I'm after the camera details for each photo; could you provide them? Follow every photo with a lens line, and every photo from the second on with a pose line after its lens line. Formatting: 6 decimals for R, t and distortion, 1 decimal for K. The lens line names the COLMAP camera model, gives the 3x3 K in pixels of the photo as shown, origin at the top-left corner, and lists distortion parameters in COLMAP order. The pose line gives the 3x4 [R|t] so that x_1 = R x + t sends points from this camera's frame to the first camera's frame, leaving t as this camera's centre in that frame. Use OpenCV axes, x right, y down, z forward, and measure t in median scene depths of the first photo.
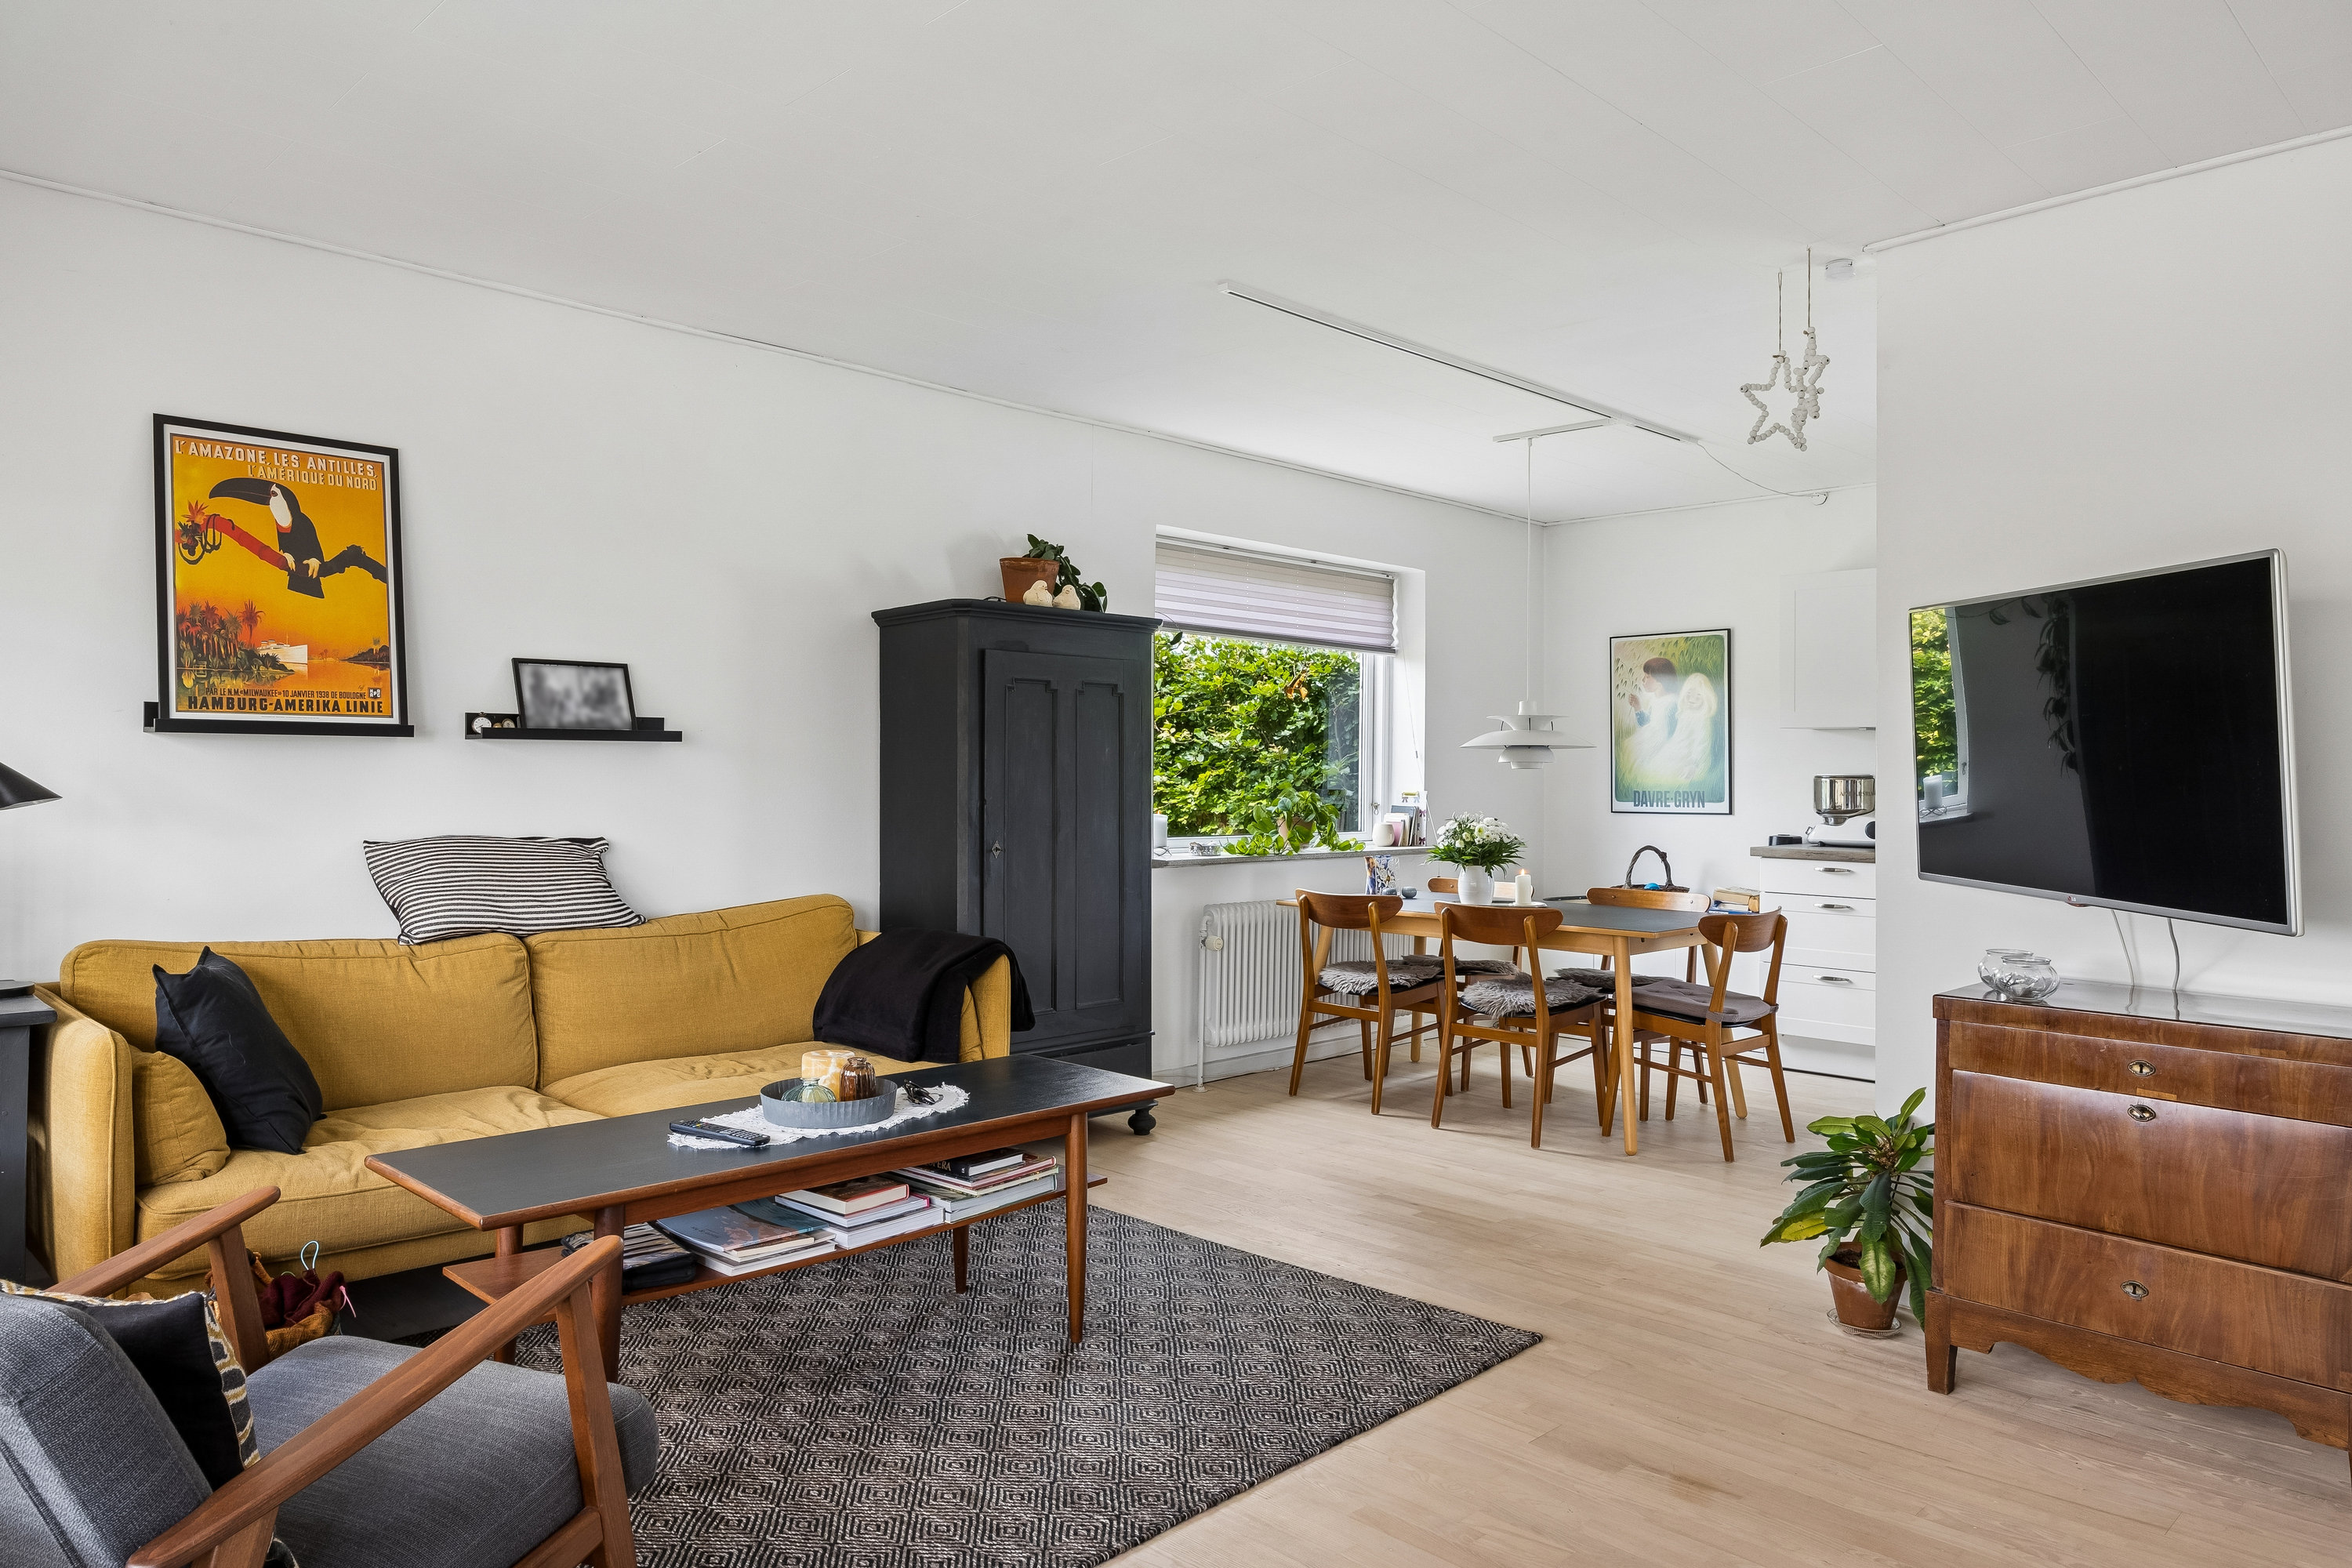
lens RADIAL K [[1534.5, 0, 1172.5], [0, 1534.5, 785.7], [0, 0, 1]] dist [-0.009889, -0.004408]
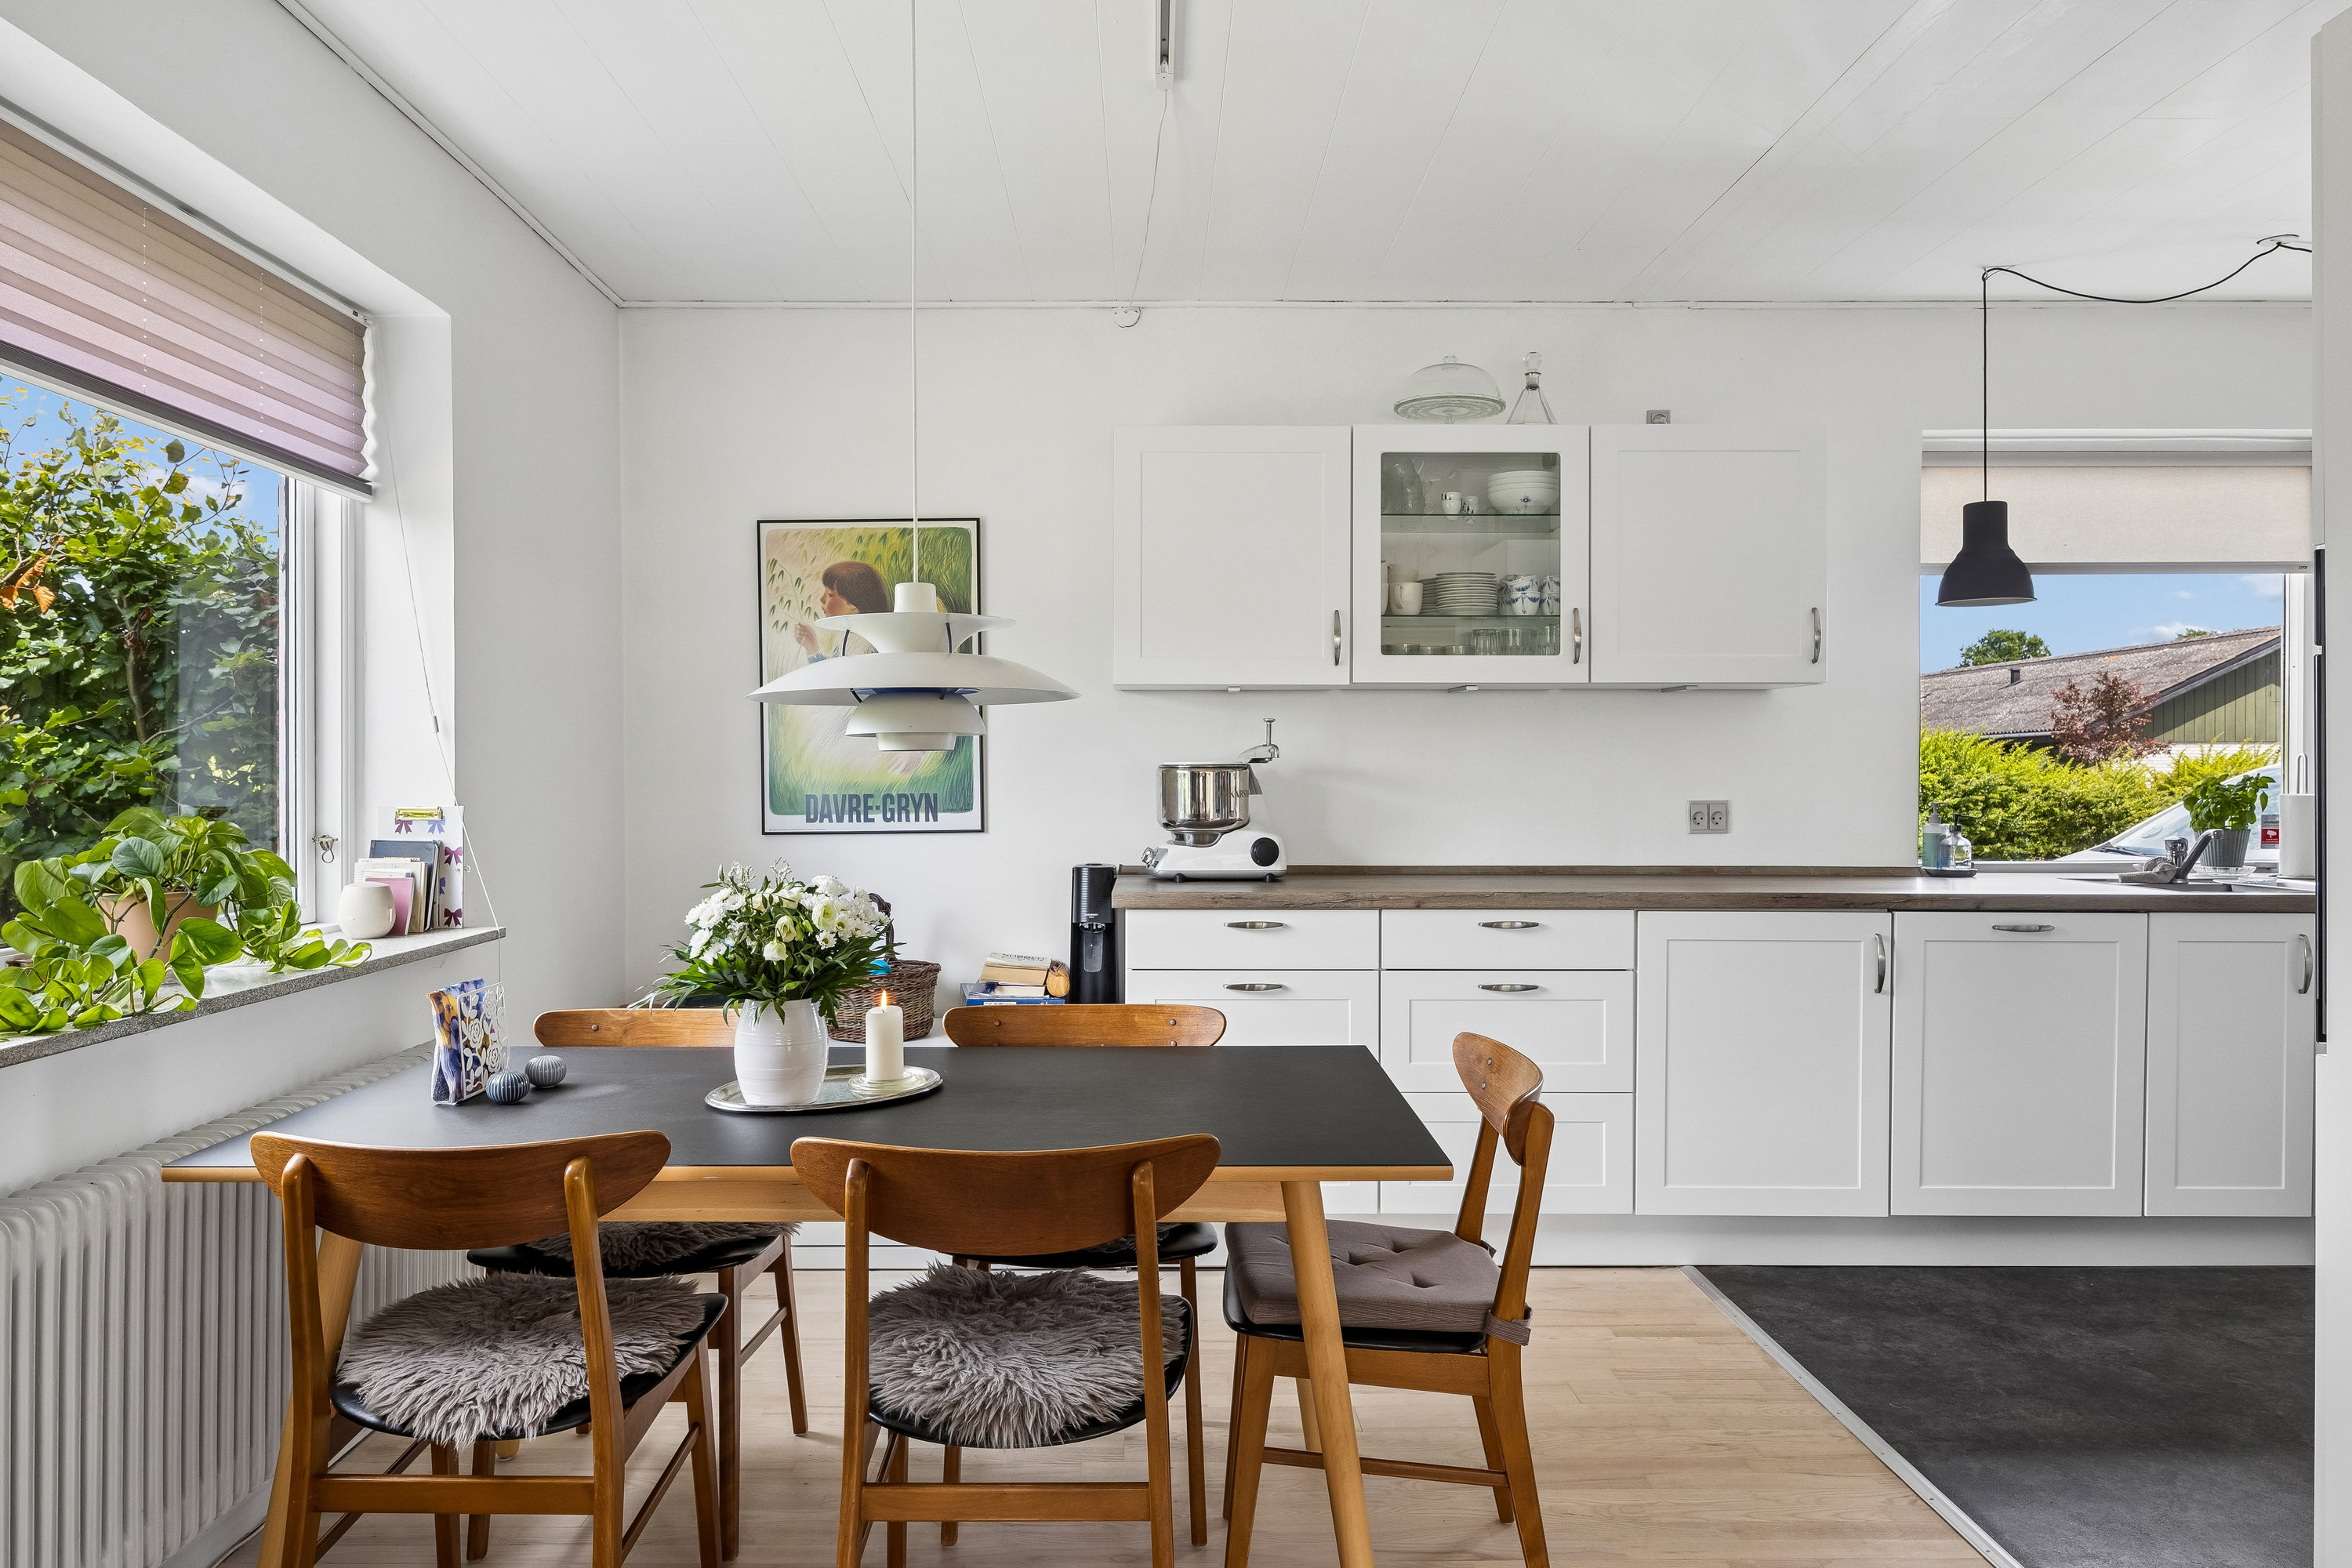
lens RADIAL K [[1534.5, 0, 1173.8], [0, 1534.5, 775.7], [0, 0, 1]] dist [-0.009889, -0.004408]
pose [[0.697056, -0.011302, 0.716928, -0.009624], [0.014392, 0.999895, 0.001770, -0.003109], [-0.716873, 0.009084, 0.697145, 0.534206]]
